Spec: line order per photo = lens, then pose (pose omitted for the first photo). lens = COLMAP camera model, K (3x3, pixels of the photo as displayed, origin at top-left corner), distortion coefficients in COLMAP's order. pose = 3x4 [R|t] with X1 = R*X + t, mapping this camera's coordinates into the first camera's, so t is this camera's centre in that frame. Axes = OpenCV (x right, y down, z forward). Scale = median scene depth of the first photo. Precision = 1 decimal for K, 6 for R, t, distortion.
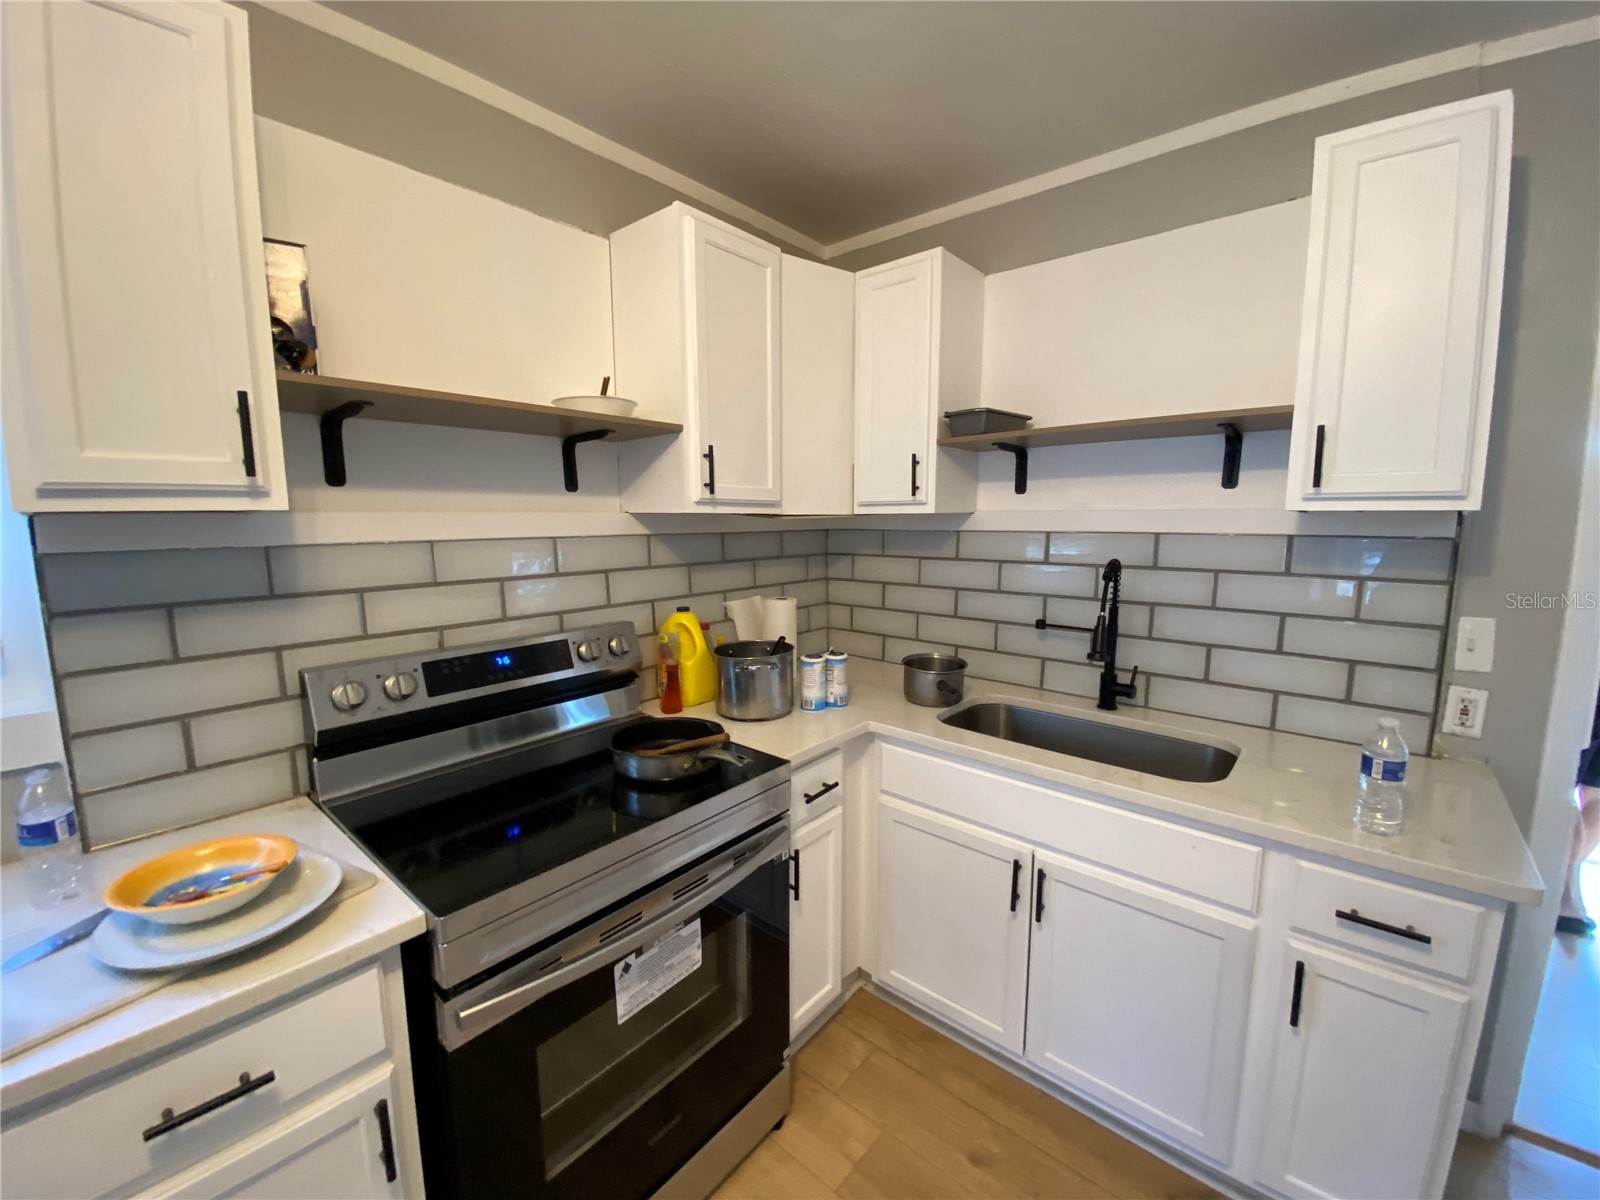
lens RADIAL K [[642.2, 0, 794.9], [0, 642.2, 598.4], [0, 0, 1]] dist [0.044899, -0.035714]
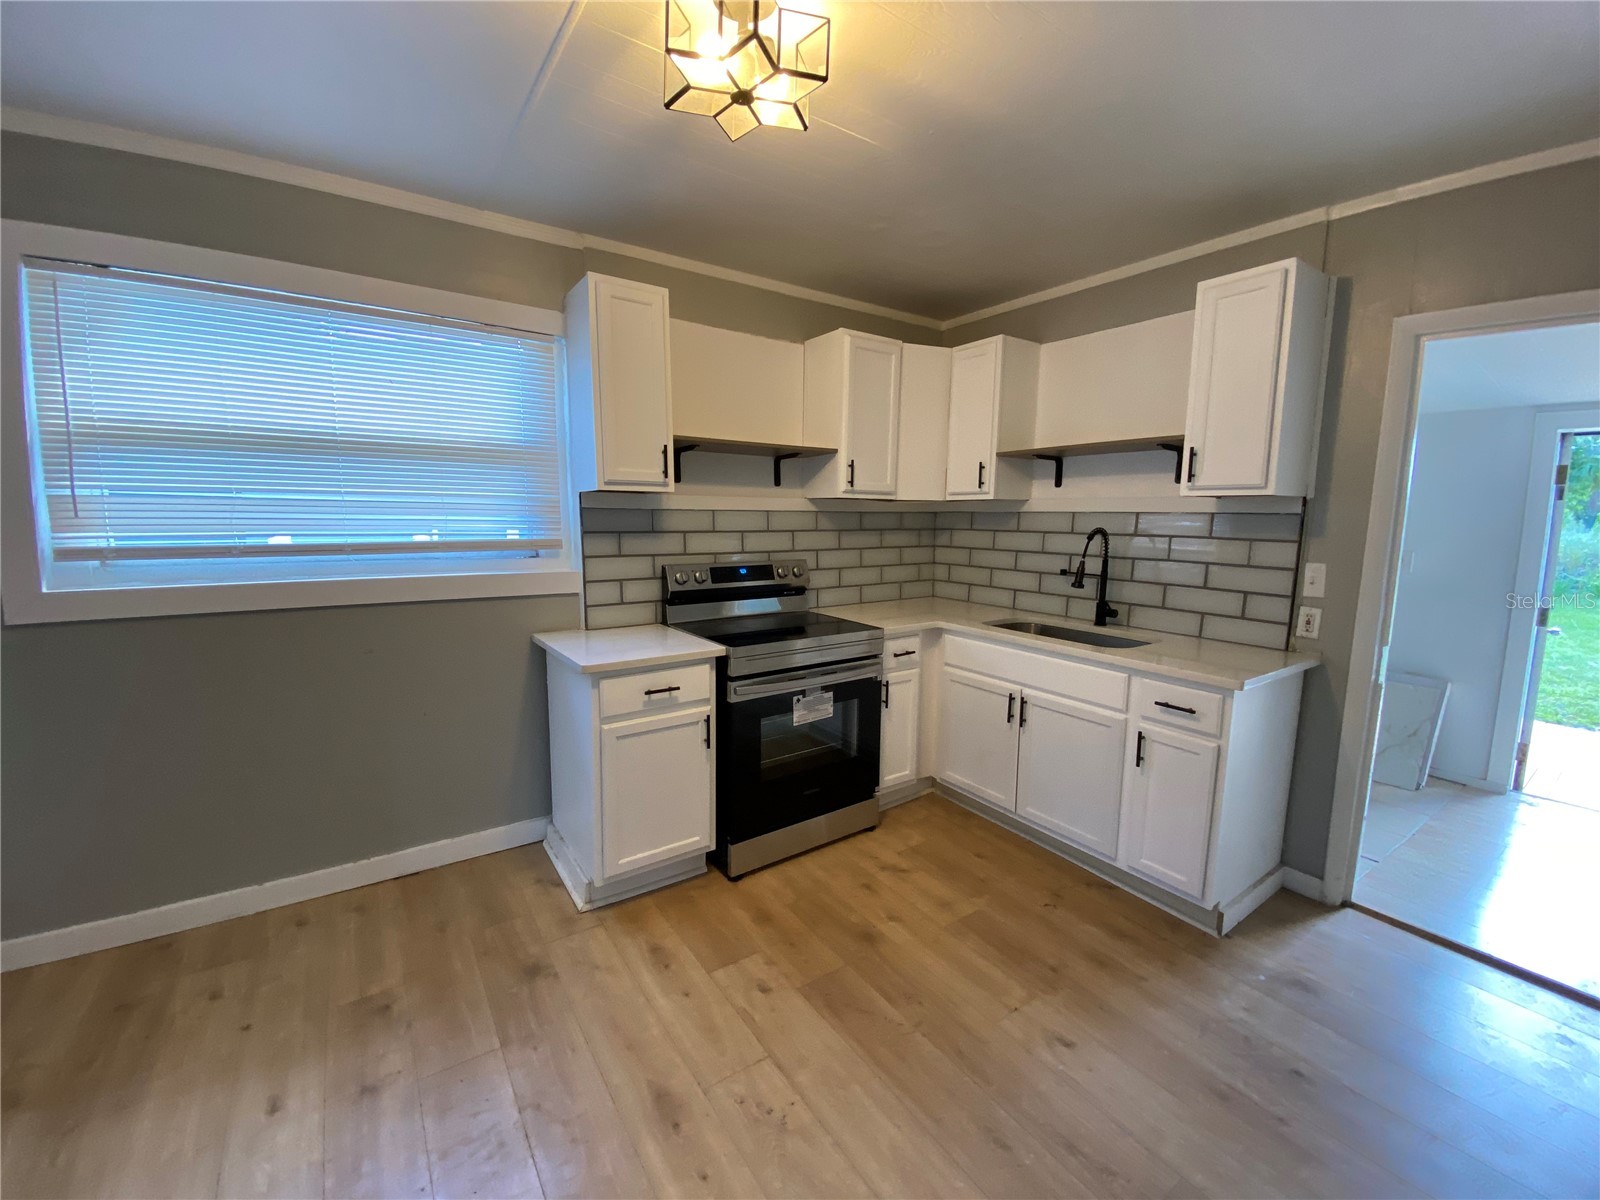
lens RADIAL K [[642.2, 0, 794.9], [0, 642.2, 598.4], [0, 0, 1]] dist [0.044899, -0.035714]
pose [[0.966409, 0.046109, -0.252840, 0.190103], [-0.045248, 0.998933, 0.009223, 0.143157], [0.252996, 0.002527, 0.967464, -0.798889]]
